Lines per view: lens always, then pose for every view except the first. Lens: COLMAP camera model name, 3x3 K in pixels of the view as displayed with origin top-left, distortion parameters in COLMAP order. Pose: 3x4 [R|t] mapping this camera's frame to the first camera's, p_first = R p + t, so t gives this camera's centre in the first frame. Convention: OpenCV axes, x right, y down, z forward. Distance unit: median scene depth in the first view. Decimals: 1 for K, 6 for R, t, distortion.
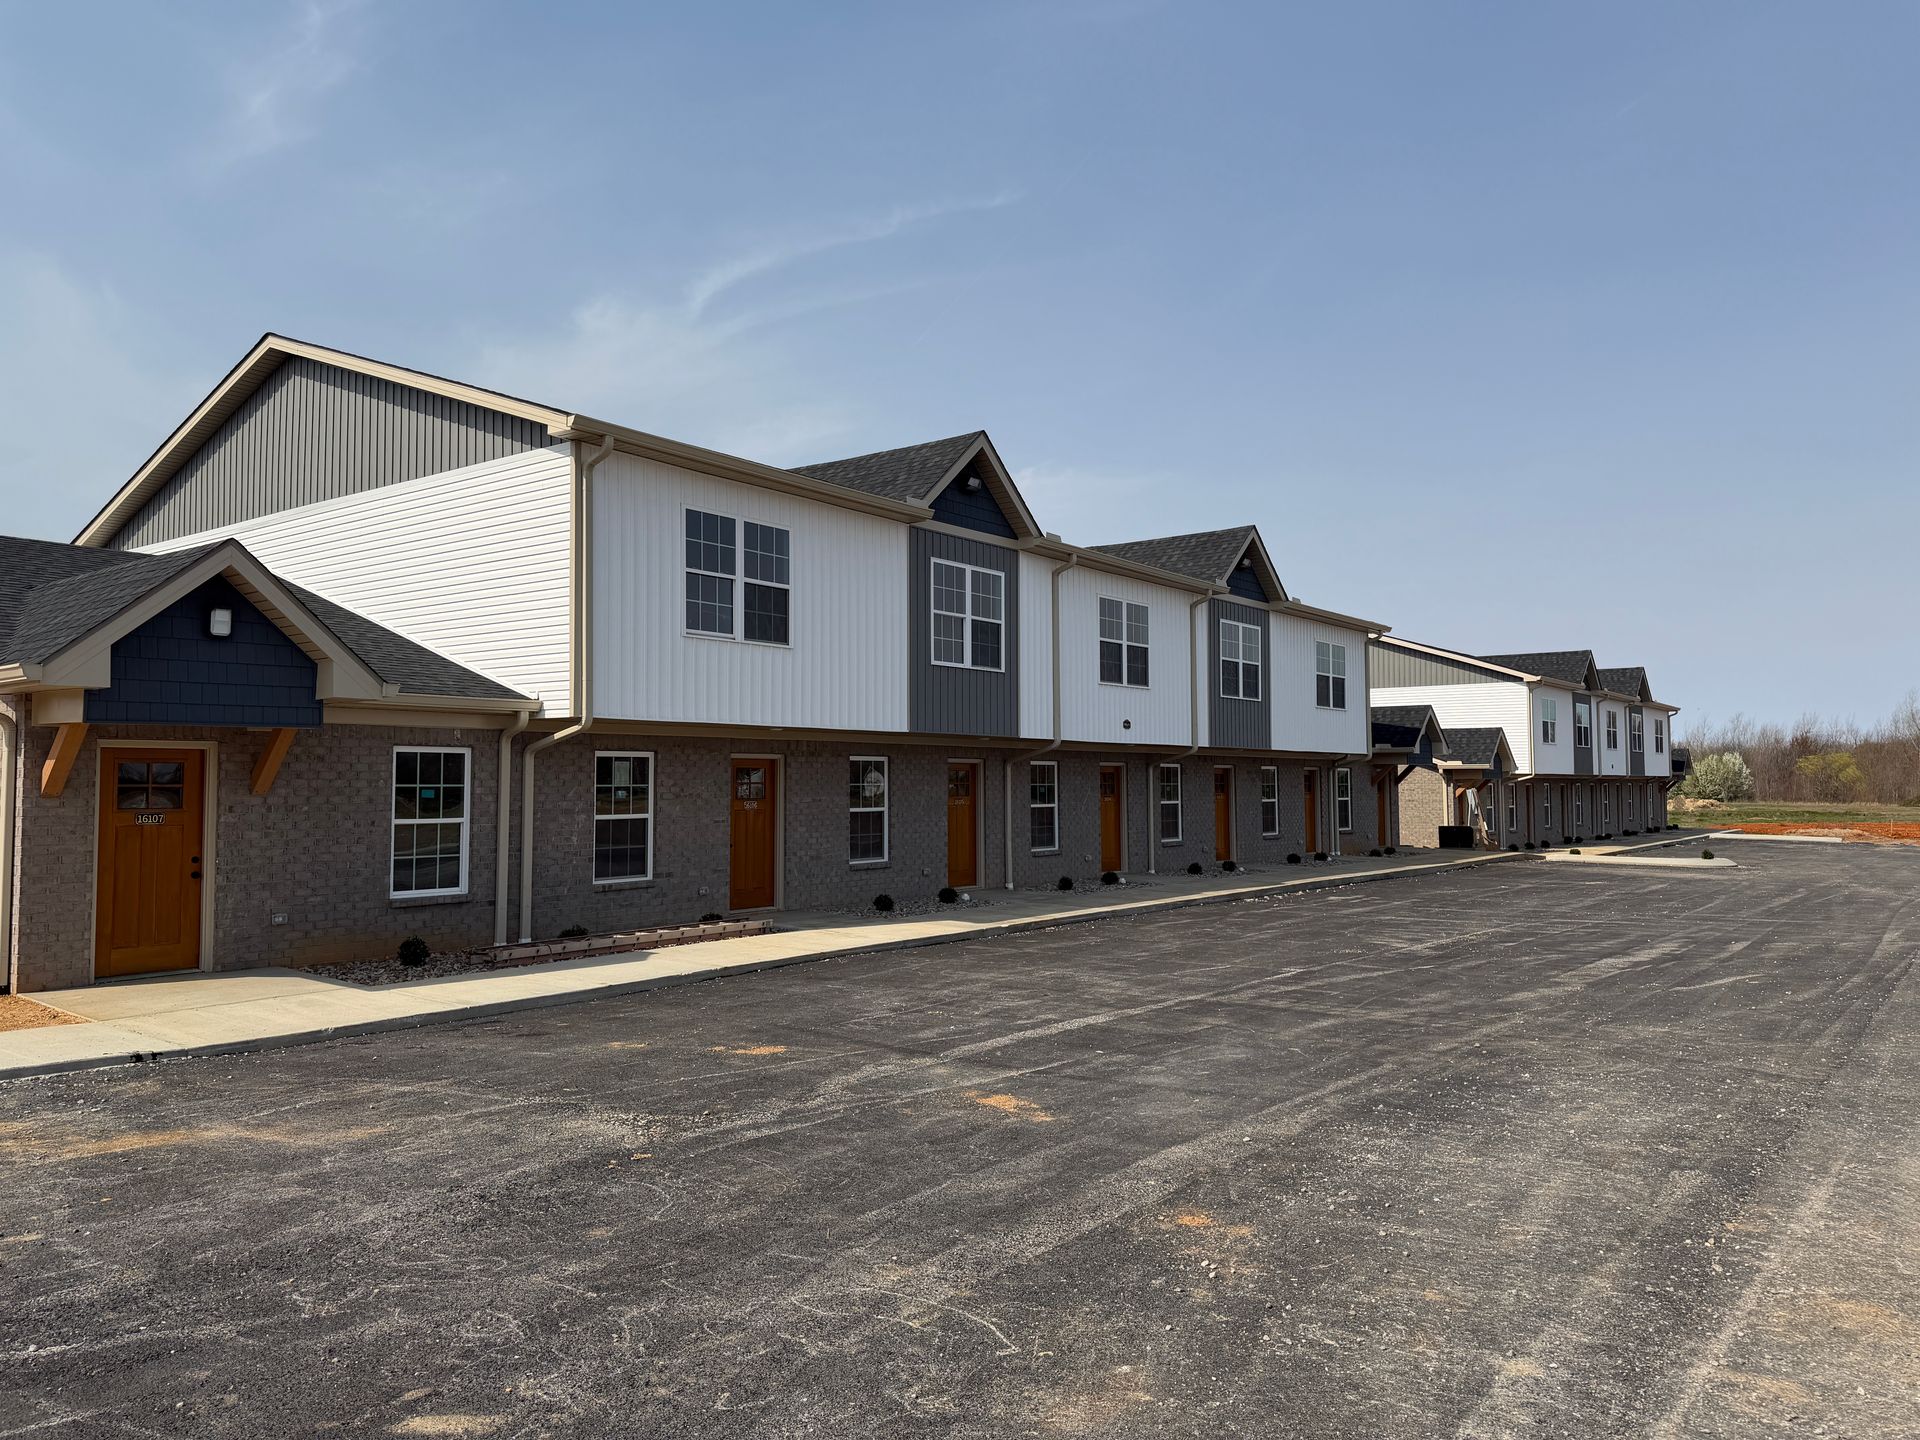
lens RADIAL K [[1429.8, 0, 973.3], [0, 1429.8, 730.9], [0, 0, 1]] dist [0.091392, -0.055299]
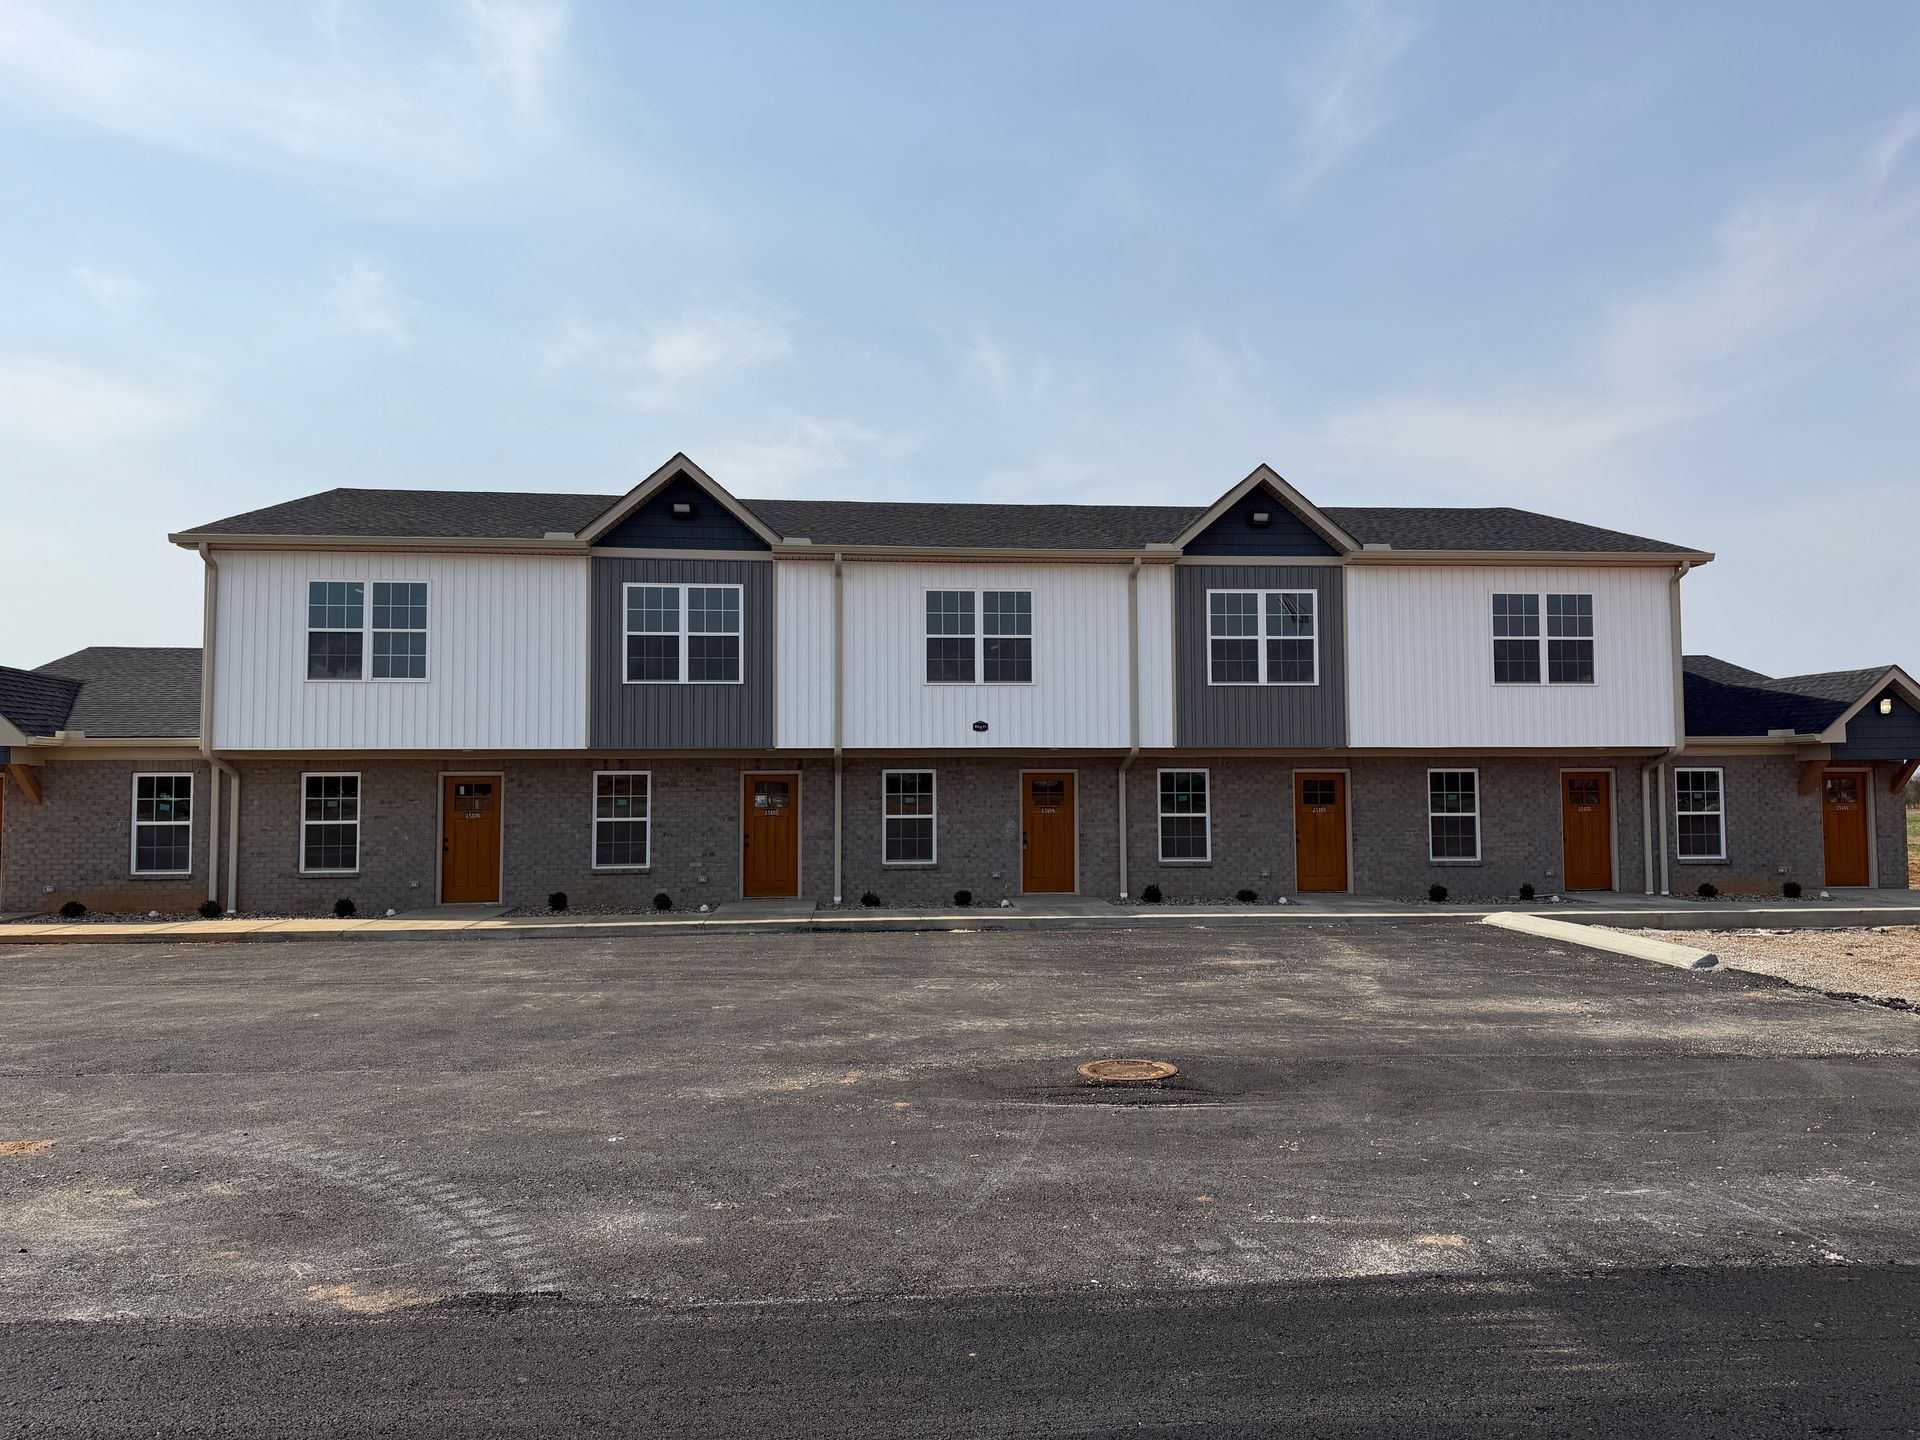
lens RADIAL K [[1429.8, 0, 958.2], [0, 1429.8, 770.2], [0, 0, 1]] dist [0.091392, -0.055299]
pose [[0.648989, -0.031656, -0.760139, 0.957685], [0.034221, 0.999337, -0.012400, 0.040927], [0.760028, -0.017966, 0.649642, 0.494454]]
